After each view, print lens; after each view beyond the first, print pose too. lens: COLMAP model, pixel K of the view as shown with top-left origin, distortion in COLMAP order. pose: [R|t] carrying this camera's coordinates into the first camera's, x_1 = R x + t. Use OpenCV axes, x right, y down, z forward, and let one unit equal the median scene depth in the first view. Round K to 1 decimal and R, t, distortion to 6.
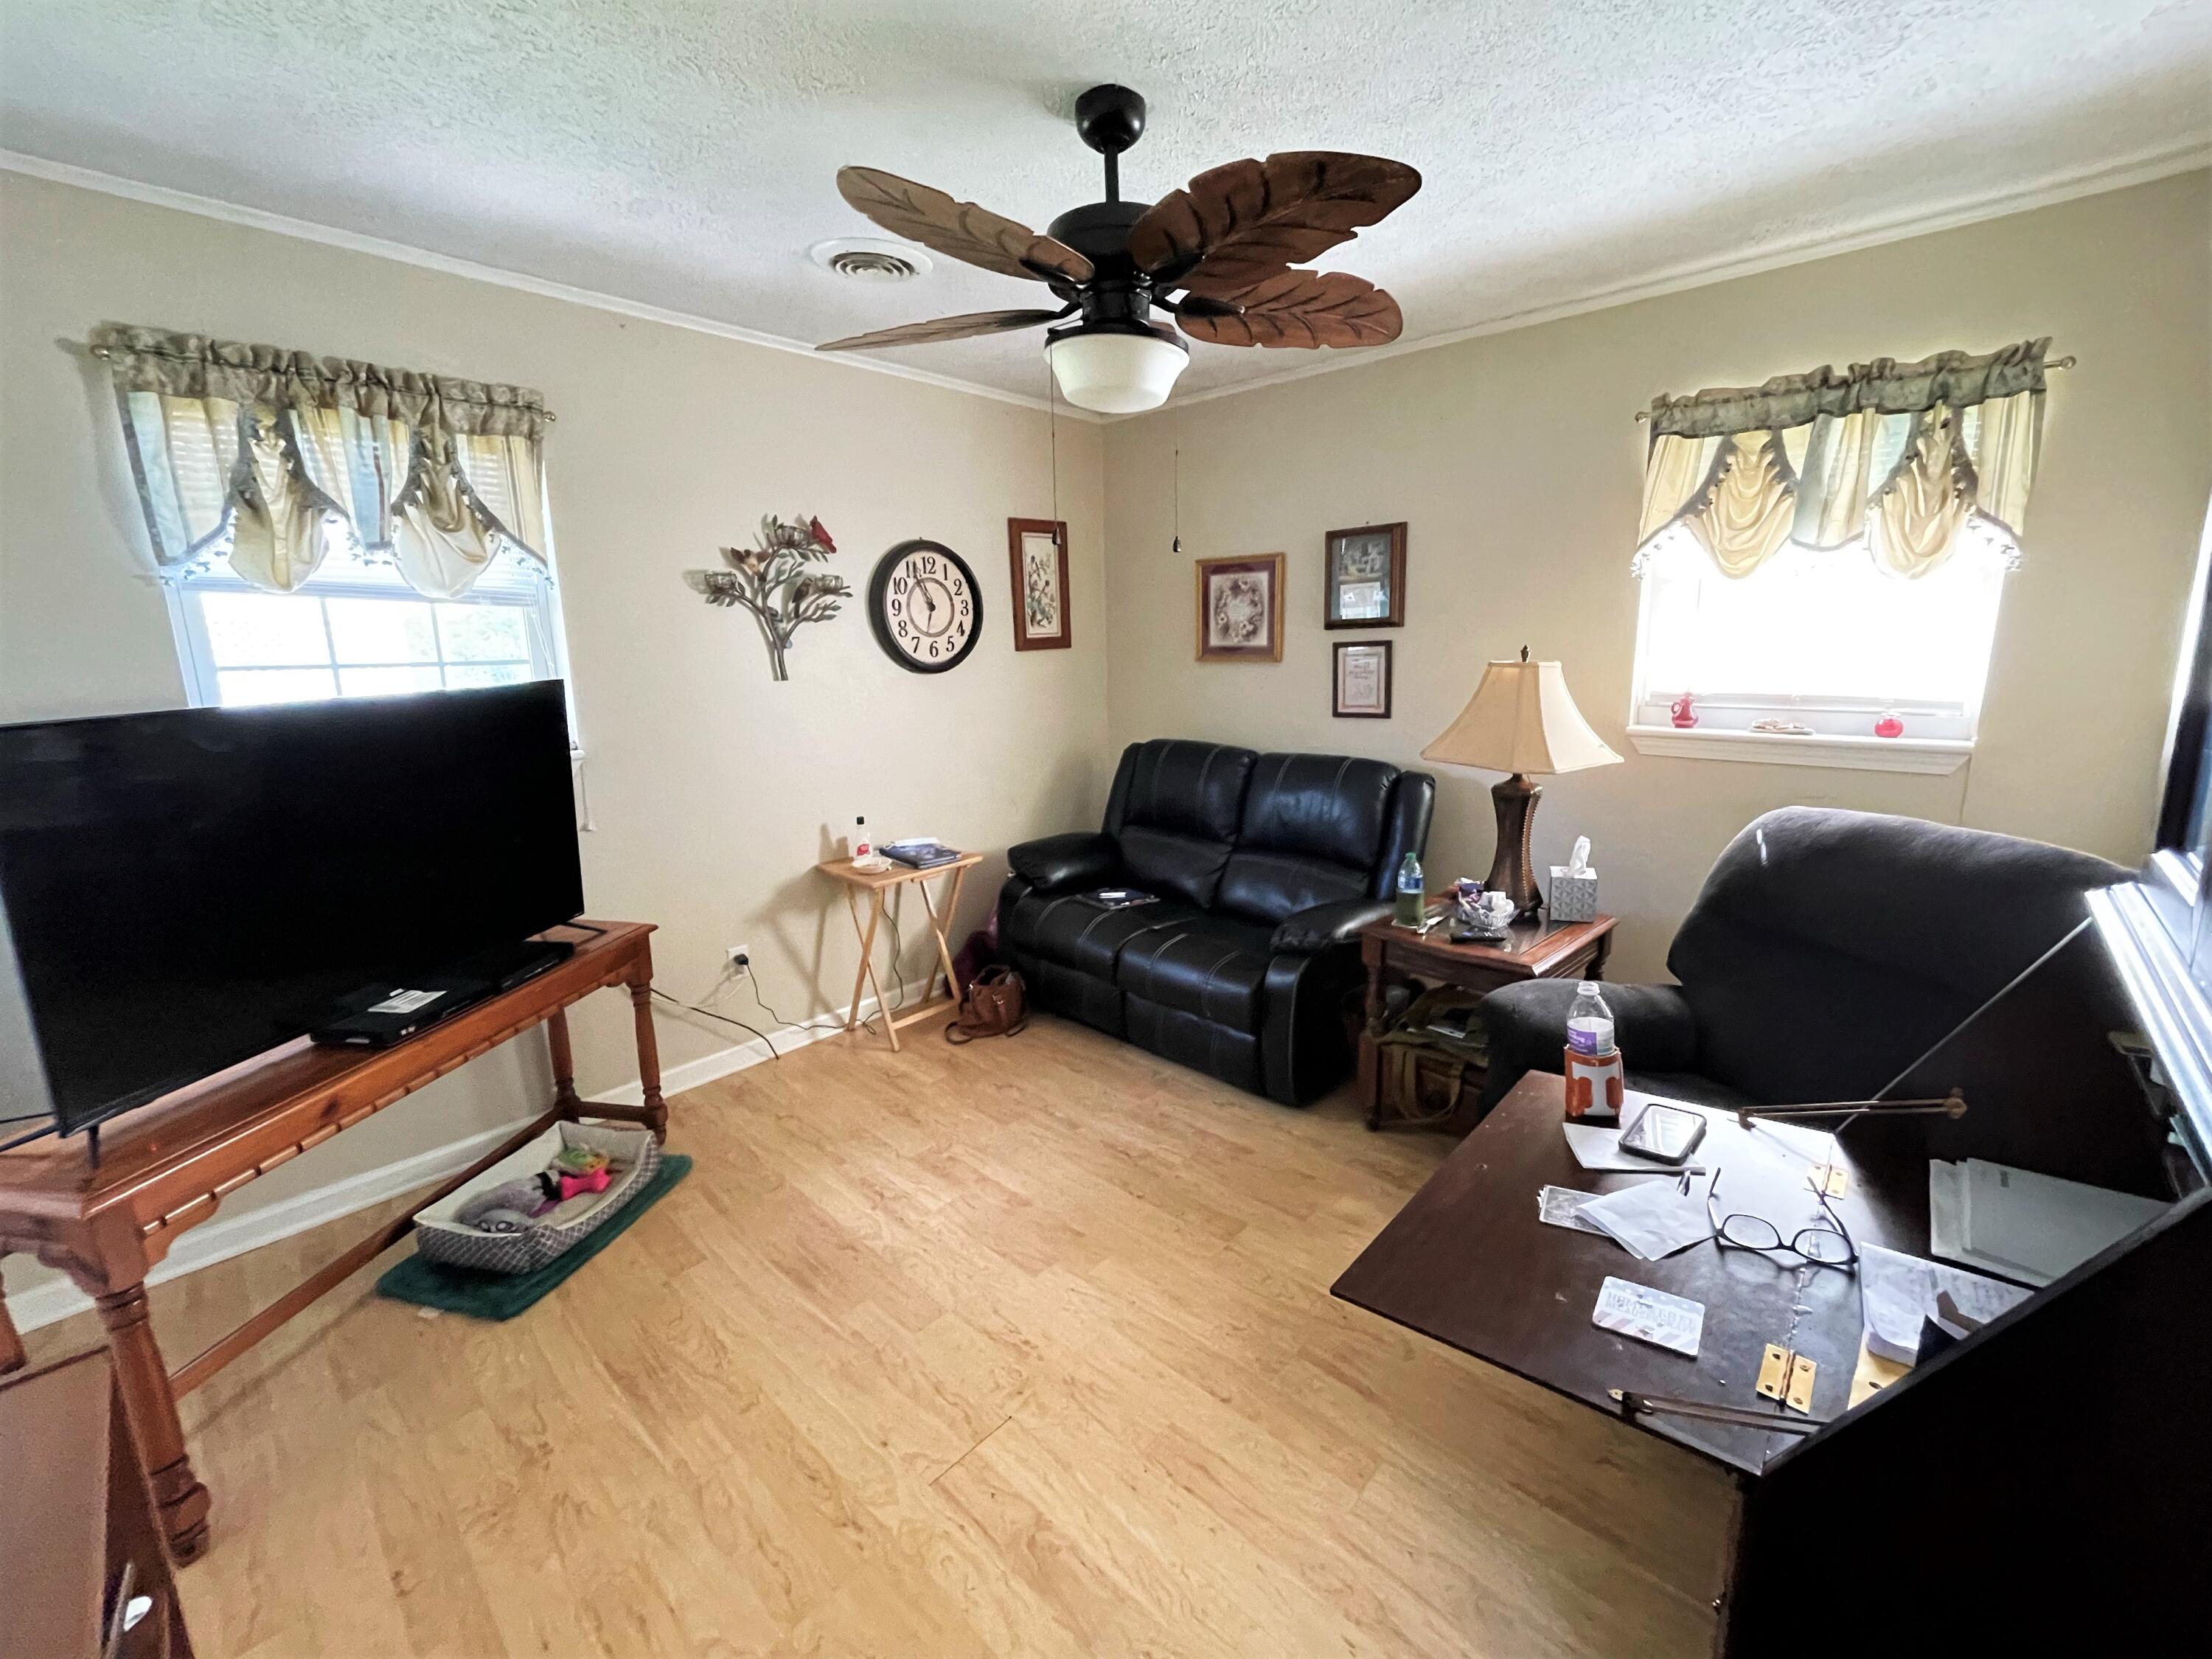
lens RADIAL K [[883.5, 0, 1108.5], [0, 883.5, 823.2], [0, 0, 1]] dist [-0.006777, 0.003917]
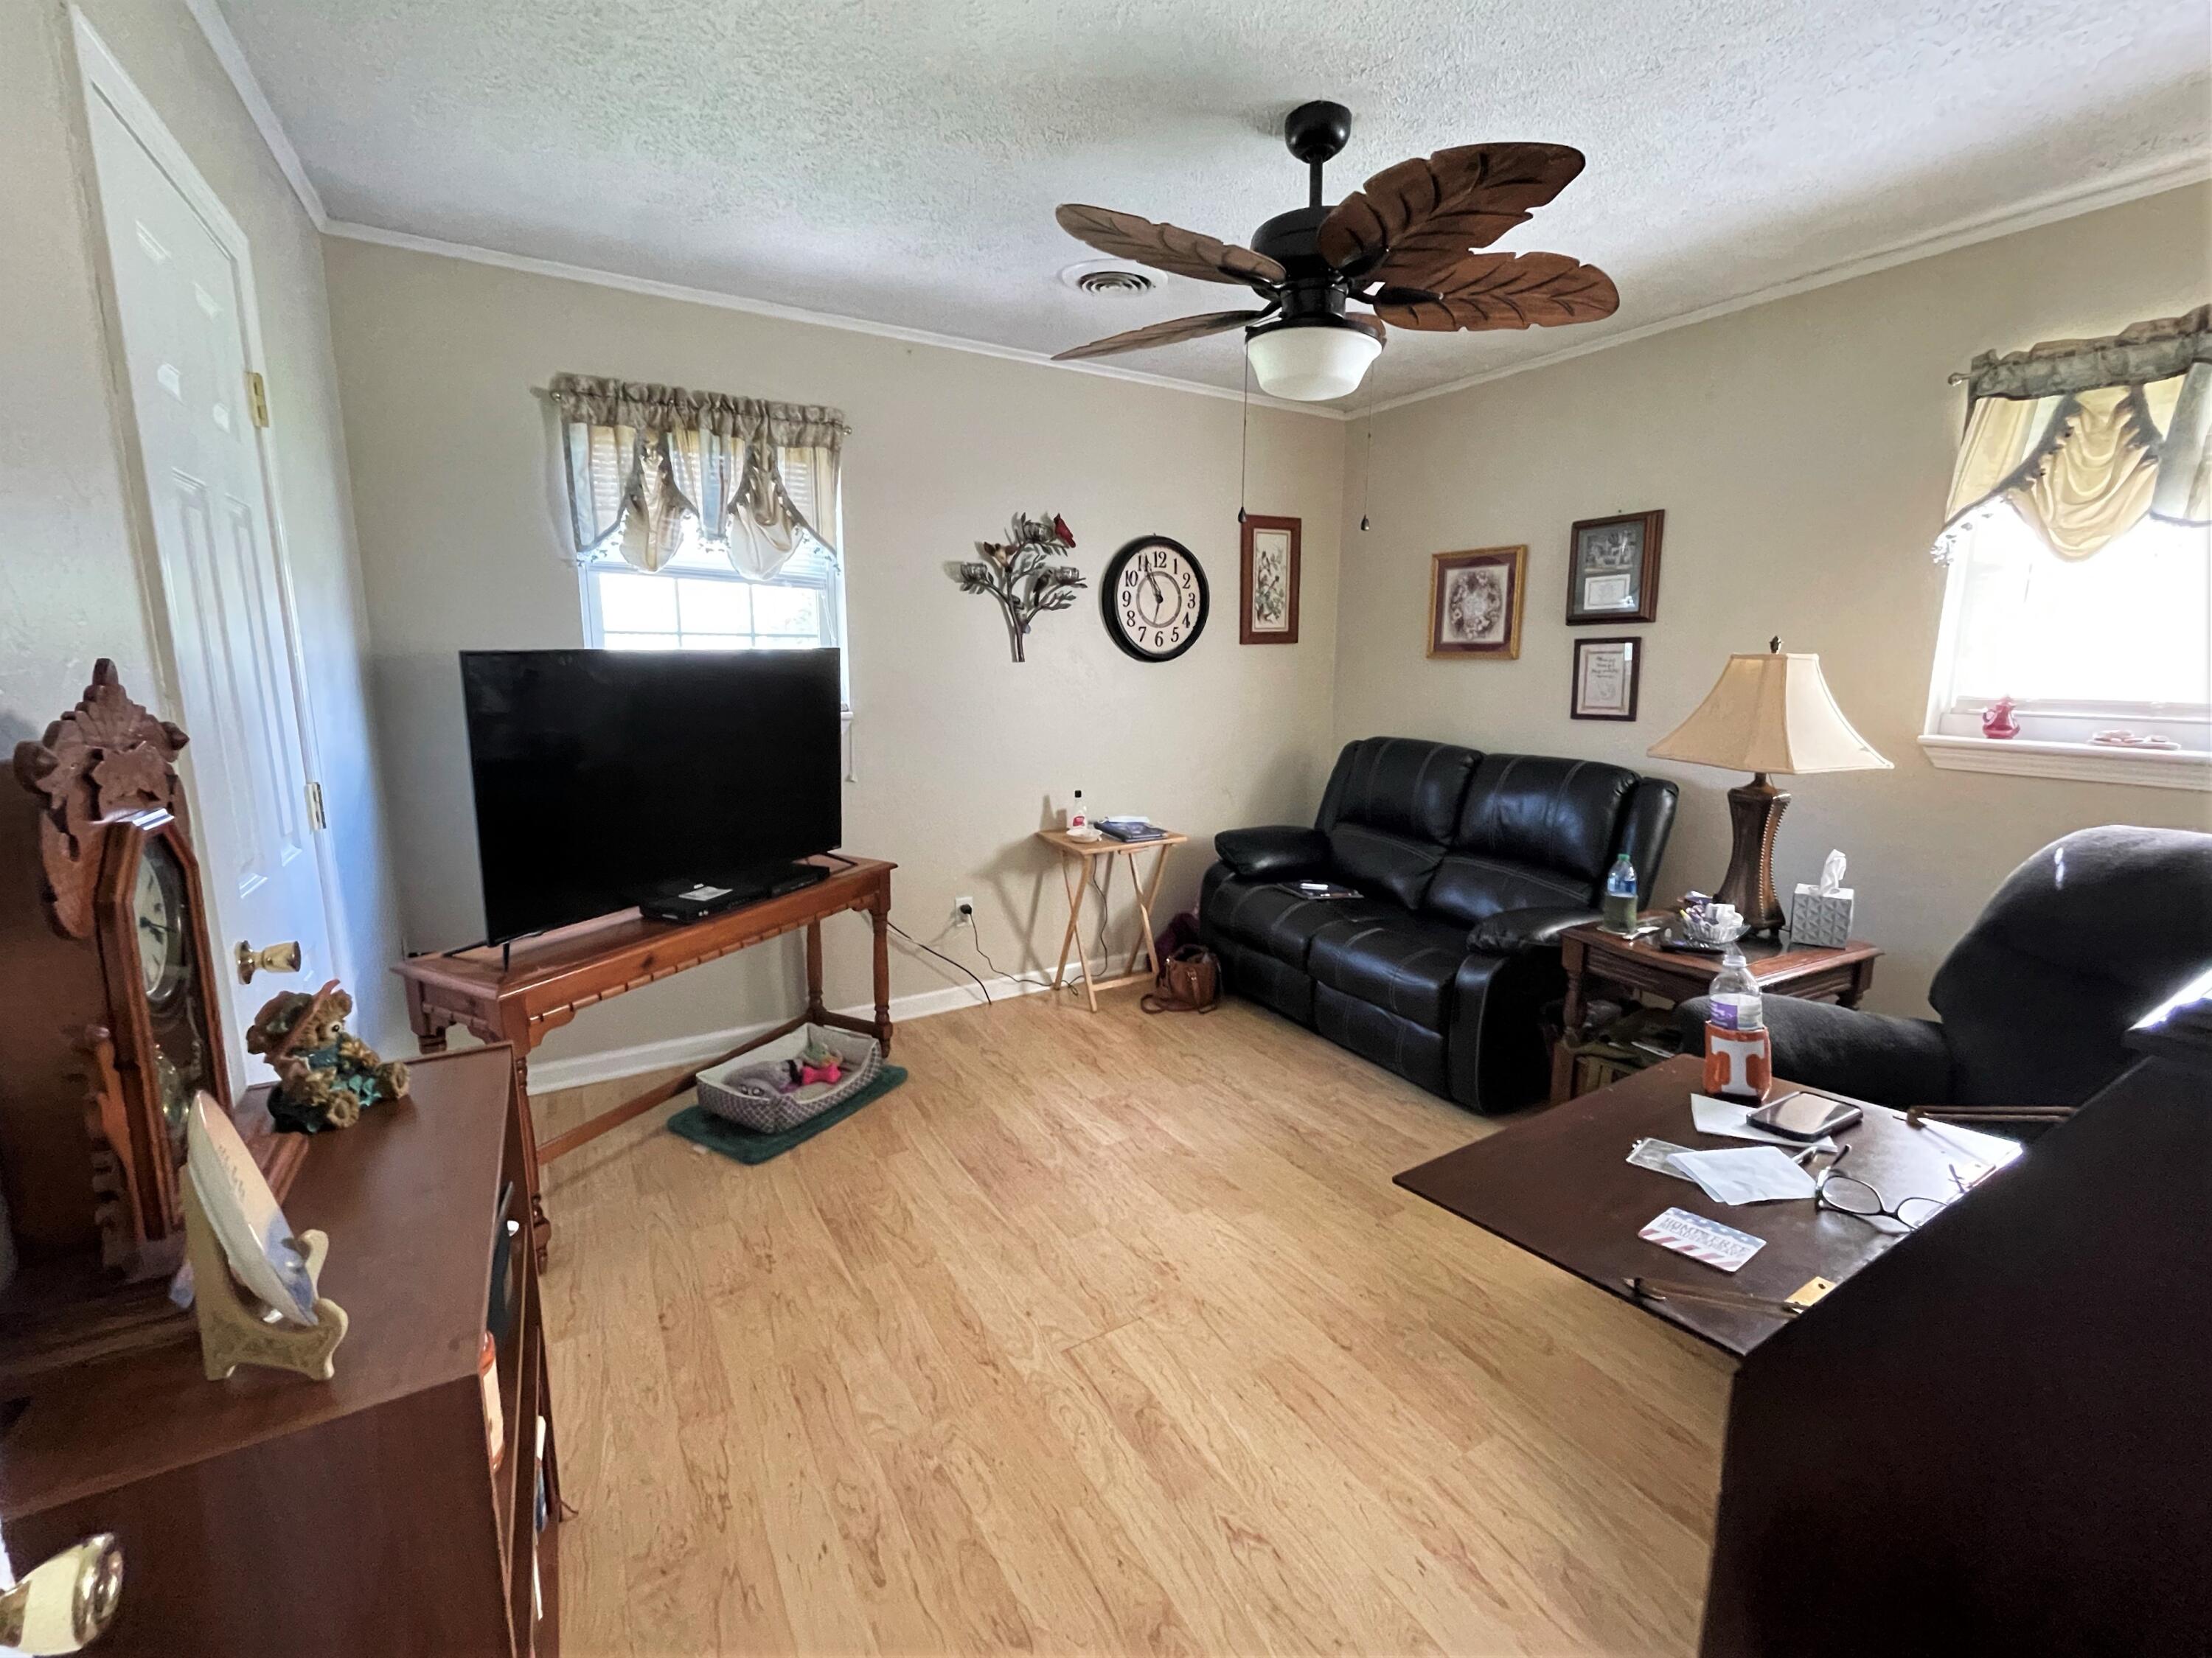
lens RADIAL K [[901.8, 0, 1111.1], [0, 901.8, 815.3], [0, 0, 1]] dist [-0.002109, 0.000303]
pose [[0.961946, 0.070038, -0.264112, 0.073896], [-0.076229, 0.997002, -0.013254, 0.050571], [0.262392, 0.032883, 0.964401, -0.074213]]
